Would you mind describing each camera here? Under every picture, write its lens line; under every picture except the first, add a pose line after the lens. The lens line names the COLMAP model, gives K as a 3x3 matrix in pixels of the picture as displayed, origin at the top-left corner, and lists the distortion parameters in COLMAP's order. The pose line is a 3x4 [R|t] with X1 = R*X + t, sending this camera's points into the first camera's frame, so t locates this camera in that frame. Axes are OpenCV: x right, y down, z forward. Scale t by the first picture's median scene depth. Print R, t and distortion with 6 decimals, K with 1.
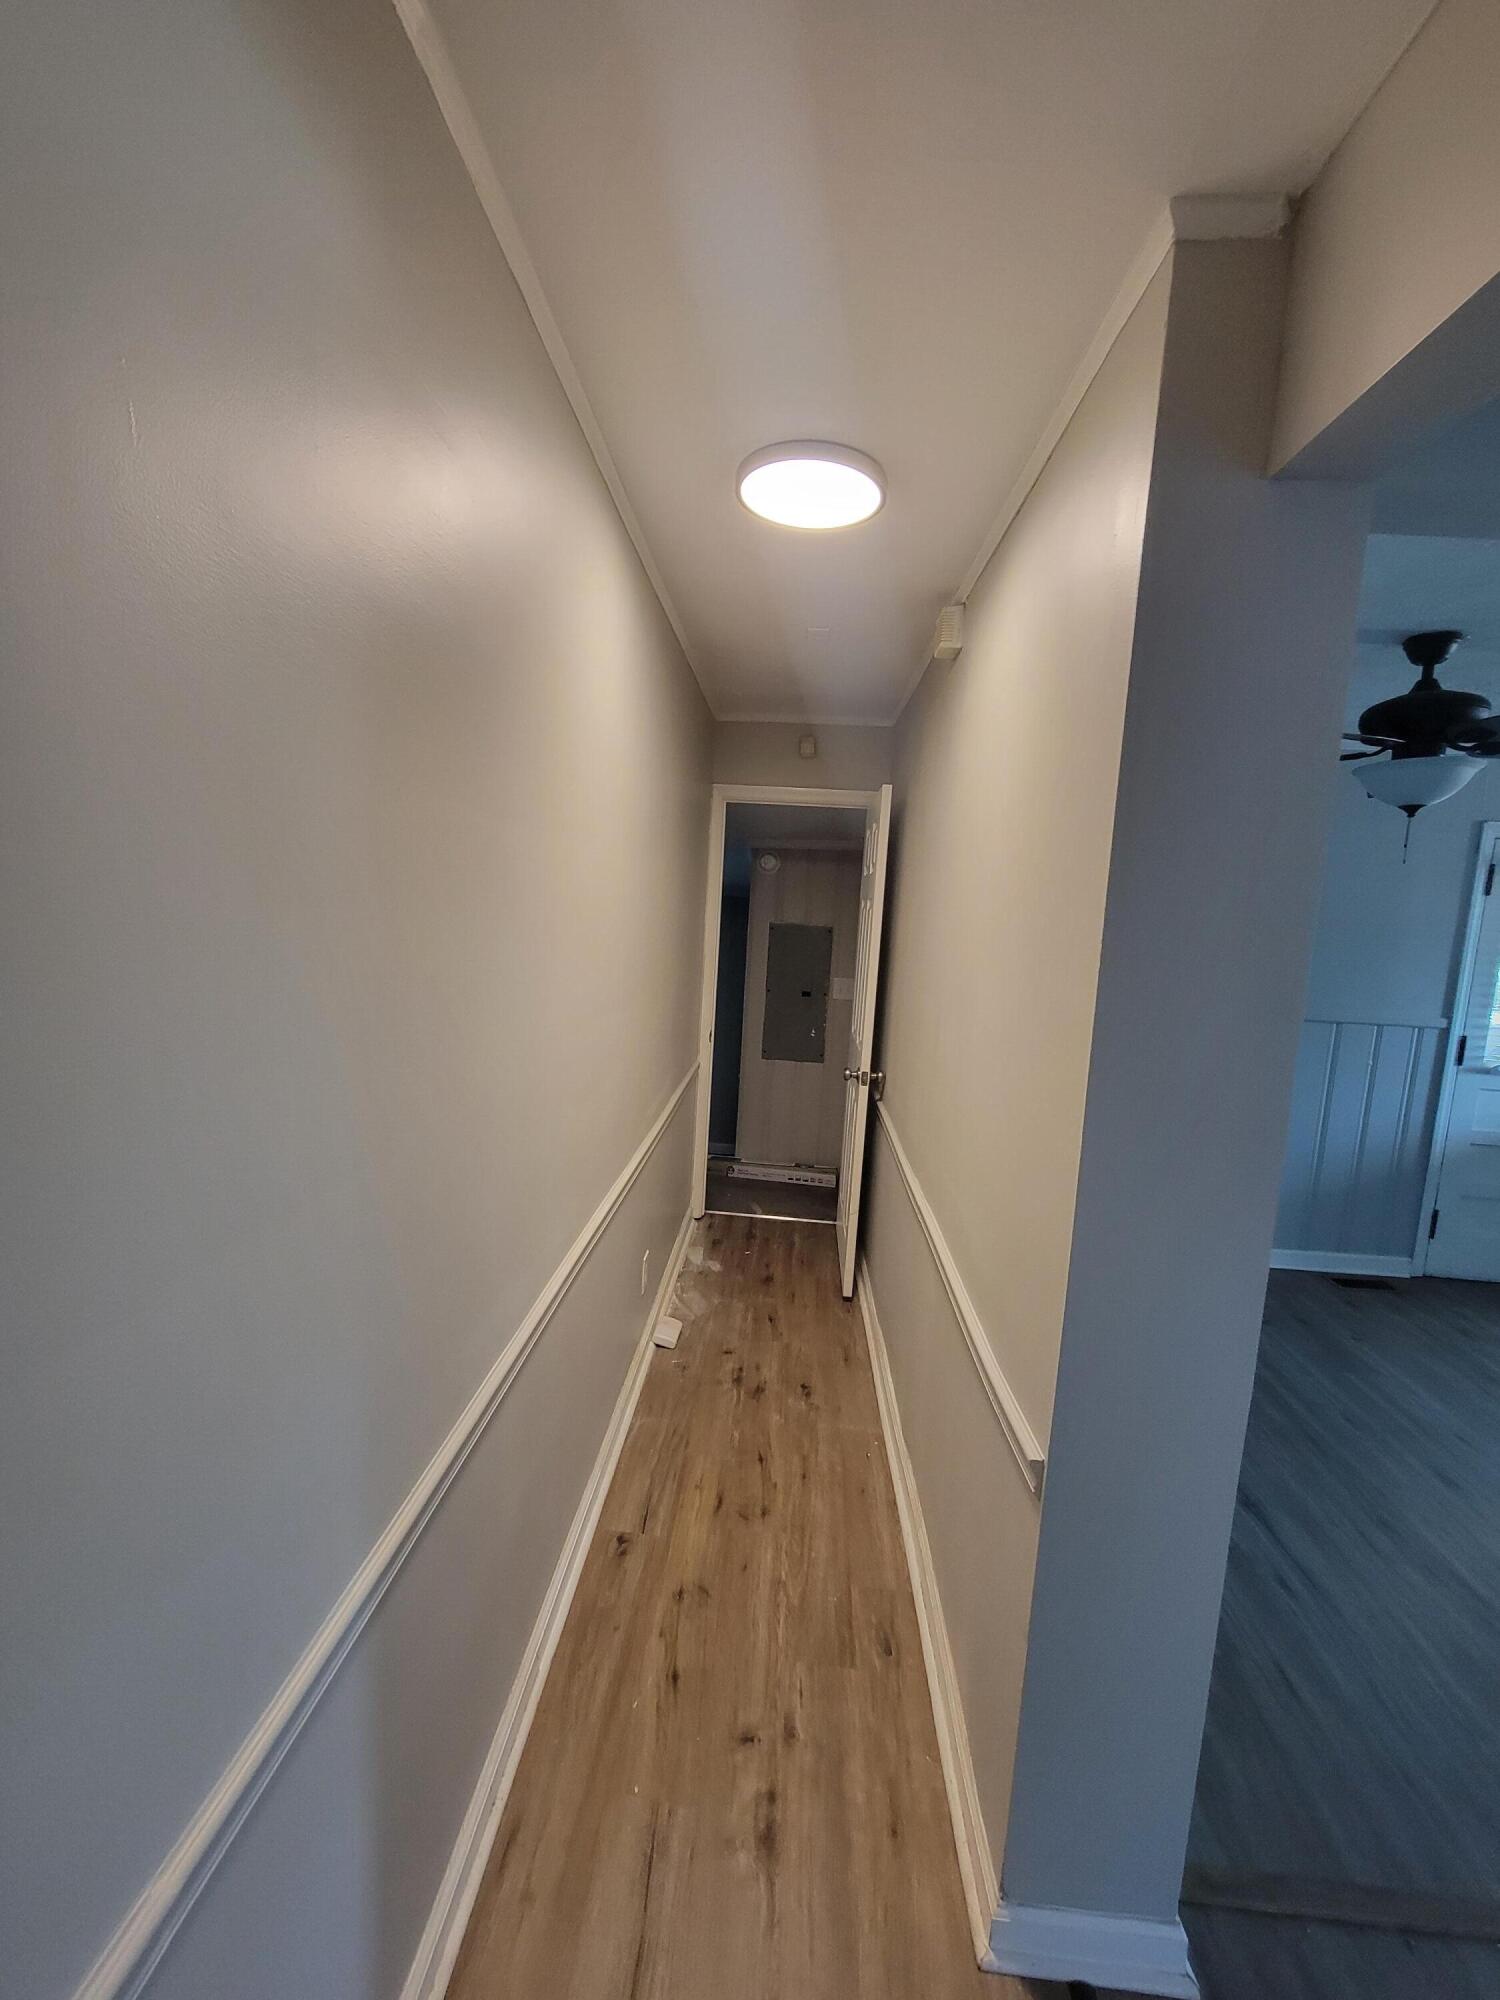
lens RADIAL K [[814.6, 0, 734.1], [0, 814.6, 998.5], [0, 0, 1]] dist [-0.008429, 0.002028]
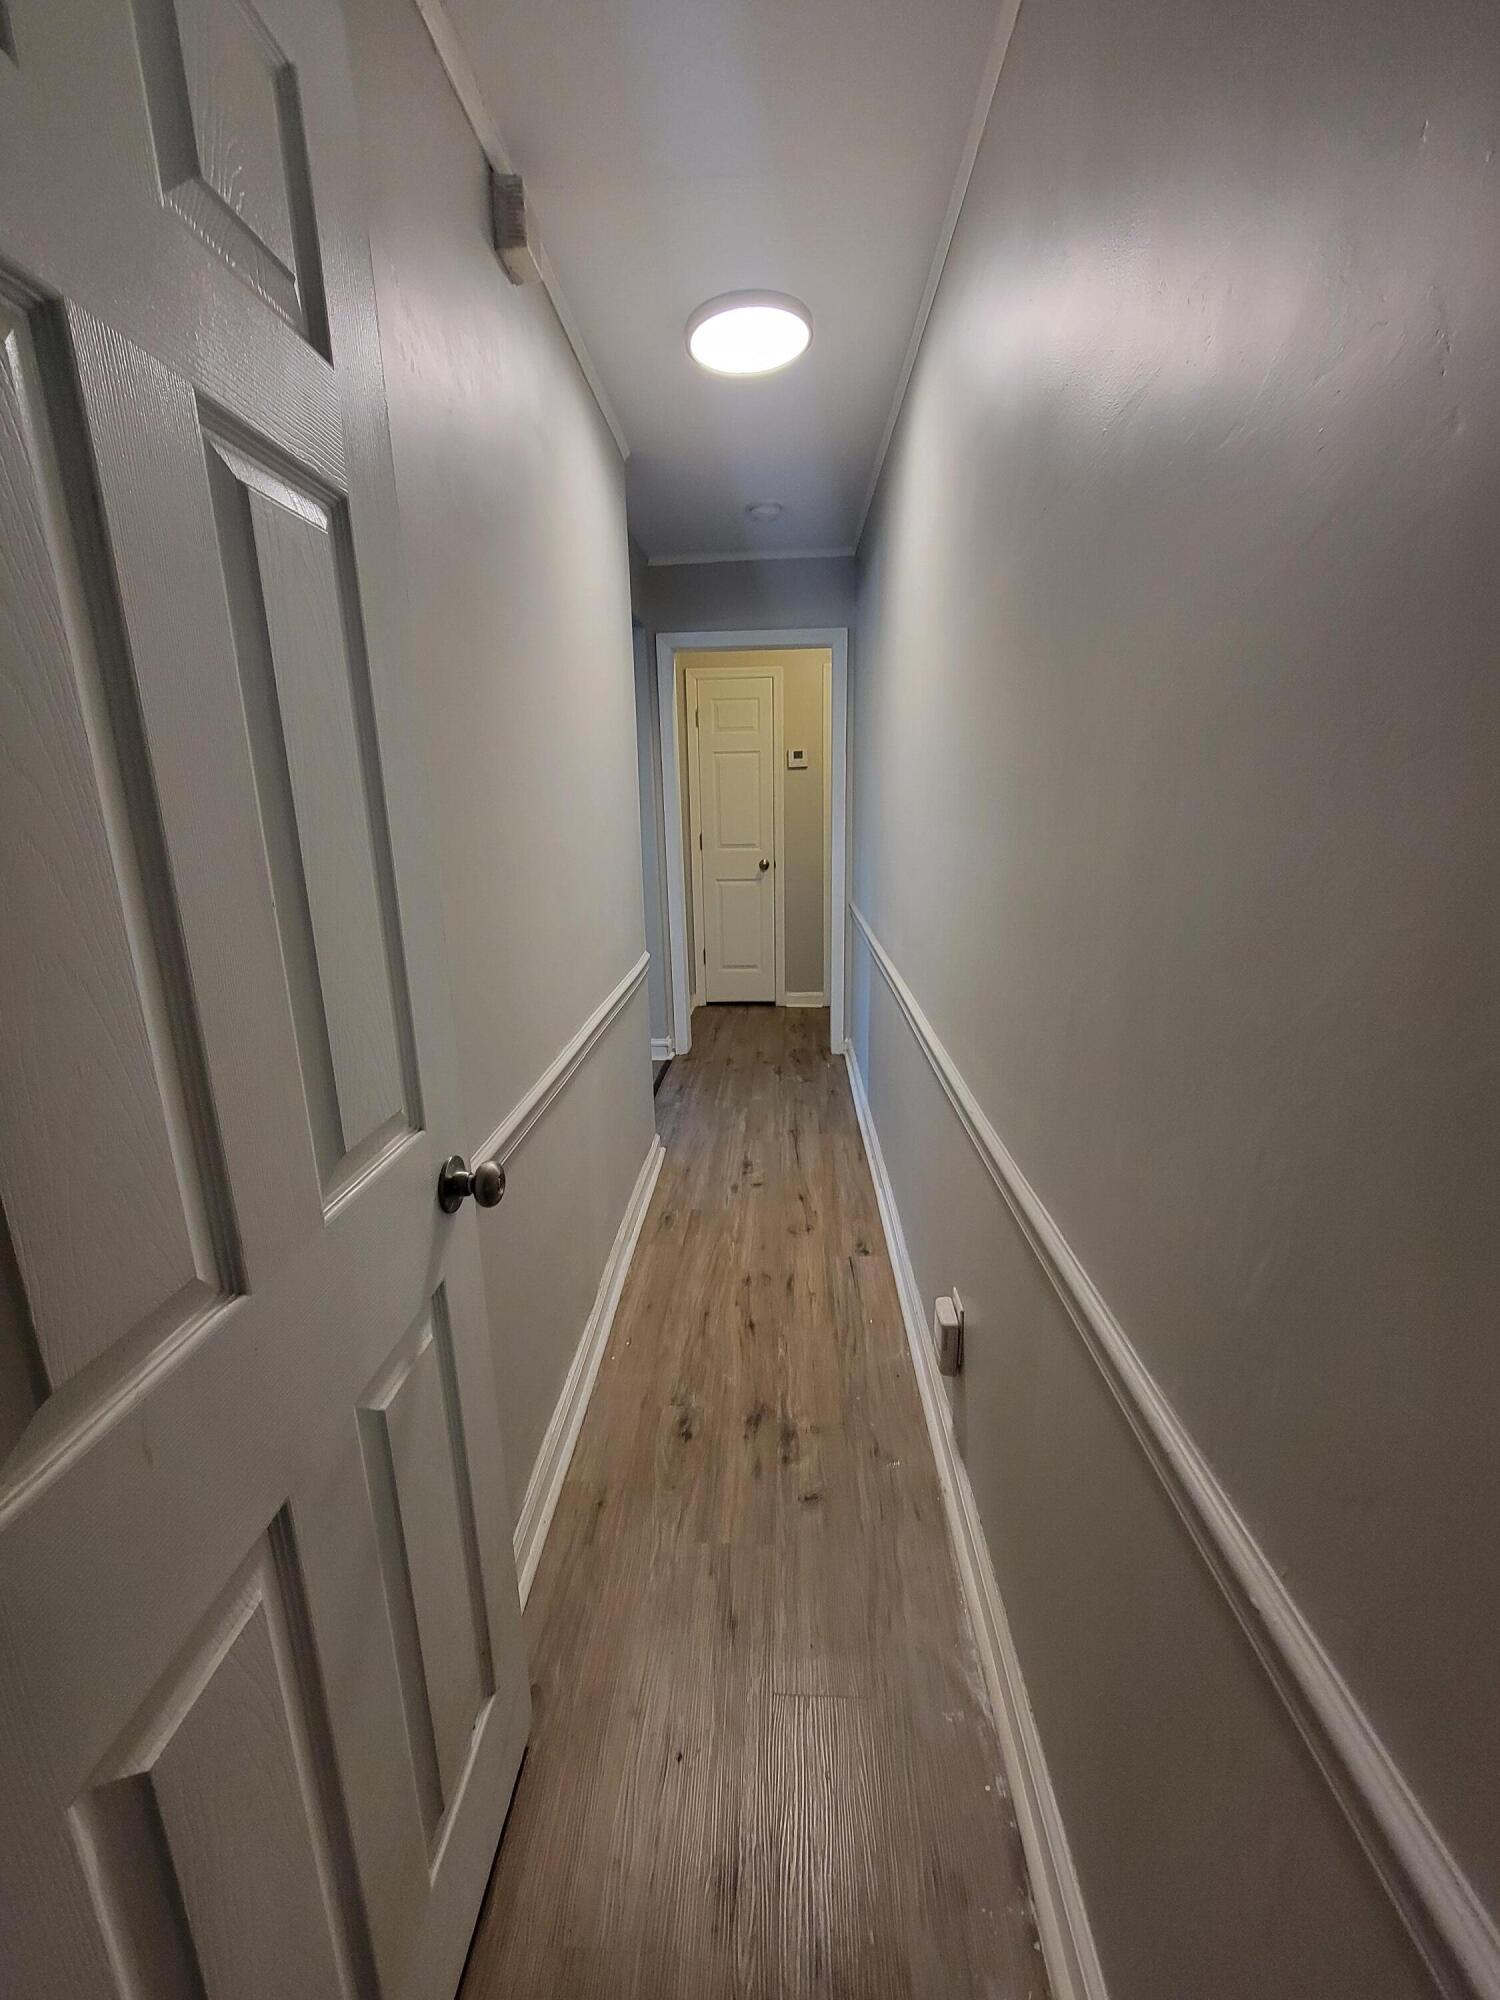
lens RADIAL K [[814.6, 0, 746.2], [0, 814.6, 996.5], [0, 0, 1]] dist [-0.008429, 0.002028]
pose [[-0.998895, -0.026901, -0.038528, 0.092456], [-0.038587, 0.937503, 0.345830, -0.105529], [0.026817, 0.346935, -0.937506, 1.904956]]
